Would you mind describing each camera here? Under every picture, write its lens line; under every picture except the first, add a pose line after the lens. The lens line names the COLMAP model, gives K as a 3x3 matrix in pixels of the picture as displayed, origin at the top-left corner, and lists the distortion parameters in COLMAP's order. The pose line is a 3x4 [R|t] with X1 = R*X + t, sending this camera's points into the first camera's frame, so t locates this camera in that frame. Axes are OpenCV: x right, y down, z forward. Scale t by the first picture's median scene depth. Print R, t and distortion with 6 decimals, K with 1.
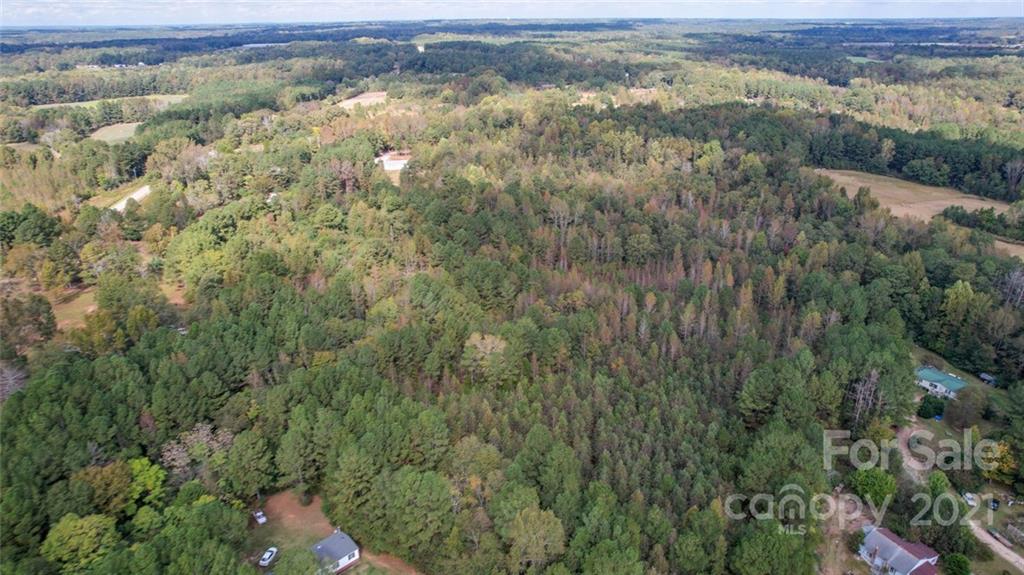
lens RADIAL K [[656.2, 0, 514.3], [0, 656.2, 291.4], [0, 0, 1]] dist [-0.073931, 0.066932]
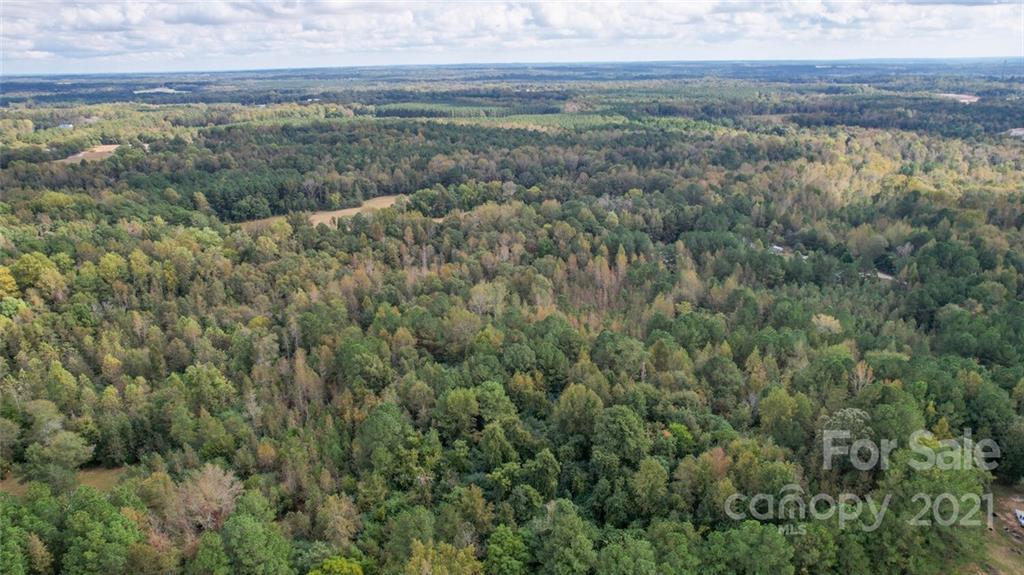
lens RADIAL K [[656.2, 0, 516.0], [0, 656.2, 282.9], [0, 0, 1]] dist [-0.073931, 0.066932]
pose [[-0.138662, -0.311724, 0.940001, -0.454899], [0.404247, 0.848678, 0.341071, -0.264059], [-0.904078, 0.427286, 0.008334, 0.628730]]
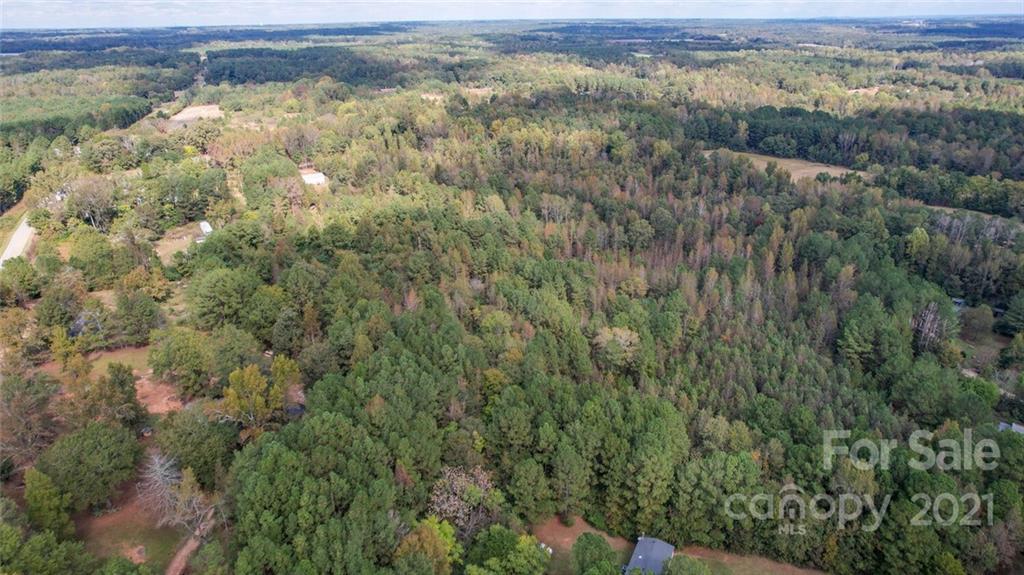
lens RADIAL K [[656.2, 0, 513.0], [0, 656.2, 293.3], [0, 0, 1]] dist [-0.073931, 0.066932]
pose [[0.938873, -0.138078, 0.315360, -0.217004], [0.138653, 0.990124, 0.020729, -0.012380], [-0.315108, 0.024263, 0.948746, 0.036955]]
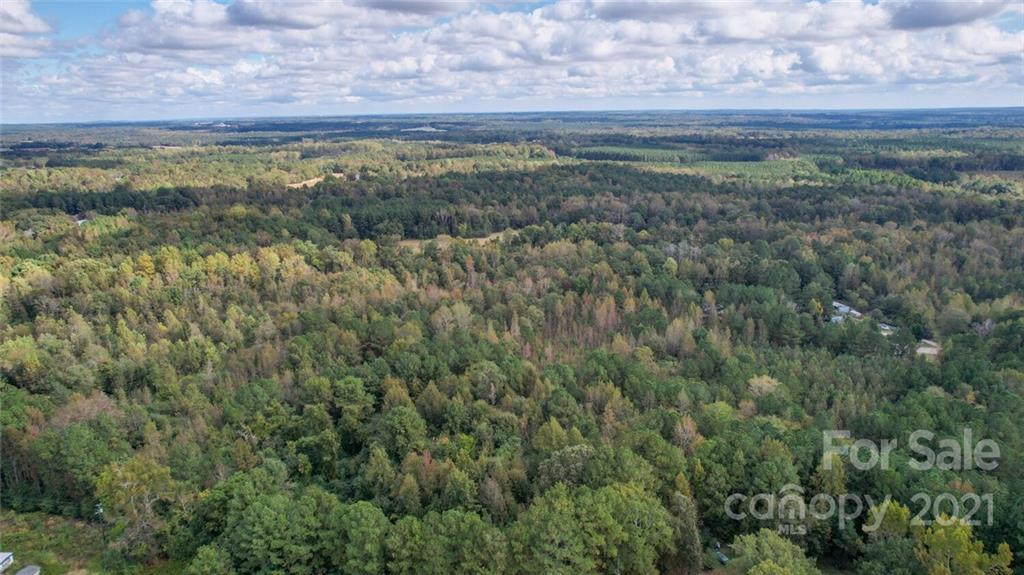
lens RADIAL K [[656.2, 0, 516.8], [0, 656.2, 284.9], [0, 0, 1]] dist [-0.073931, 0.066932]
pose [[0.231442, -0.249461, 0.940321, -0.492213], [0.393691, 0.907900, 0.143960, -0.172035], [-0.889630, 0.336878, 0.308337, 0.416161]]
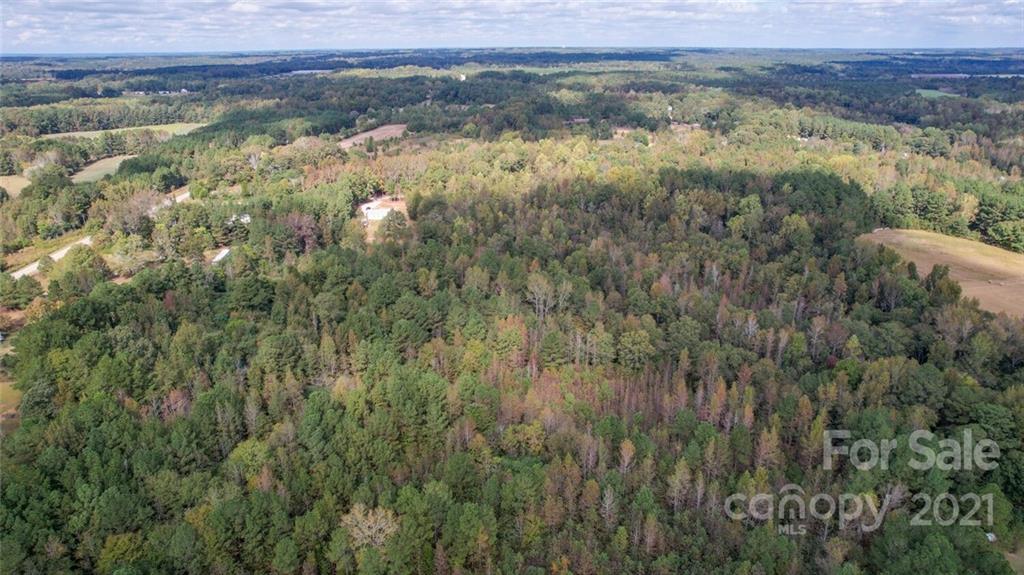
lens RADIAL K [[656.2, 0, 512.4], [0, 656.2, 289.1], [0, 0, 1]] dist [-0.073931, 0.066932]
pose [[0.996245, 0.033385, -0.079884, 0.065341], [-0.036624, 0.998551, -0.039430, -0.061909], [0.078452, 0.042207, 0.996024, 0.136167]]
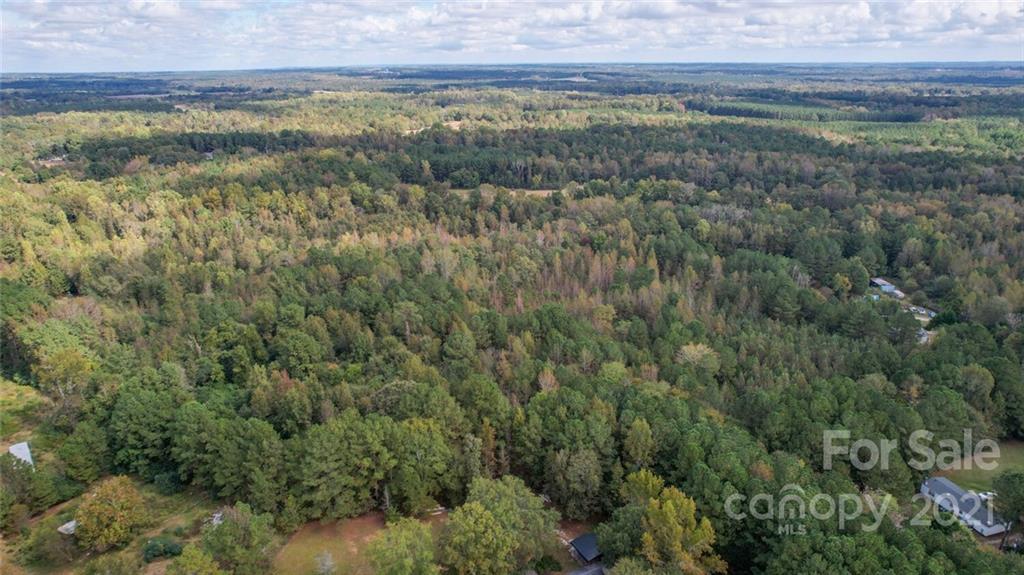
lens RADIAL K [[656.2, 0, 516.3], [0, 656.2, 291.5], [0, 0, 1]] dist [-0.073931, 0.066932]
pose [[0.457396, -0.294648, 0.839030, -0.452332], [0.354763, 0.925639, 0.131664, -0.111159], [-0.815434, 0.237434, 0.527914, 0.275388]]
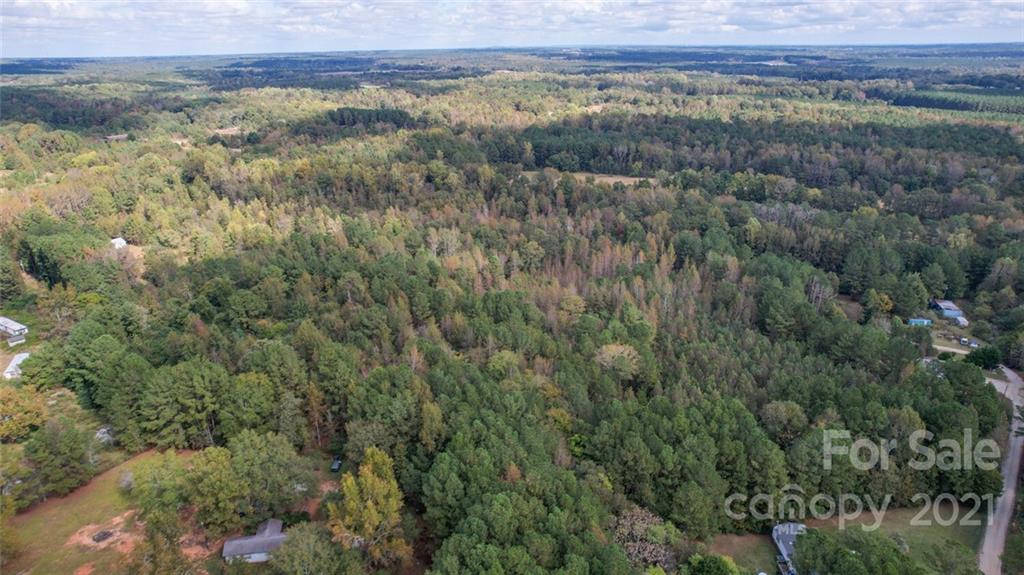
lens RADIAL K [[656.2, 0, 514.3], [0, 656.2, 292.3], [0, 0, 1]] dist [-0.073931, 0.066932]
pose [[0.696046, -0.258047, 0.670024, -0.353678], [0.289131, 0.954913, 0.067407, -0.054498], [-0.657209, 0.146807, 0.739273, 0.138353]]
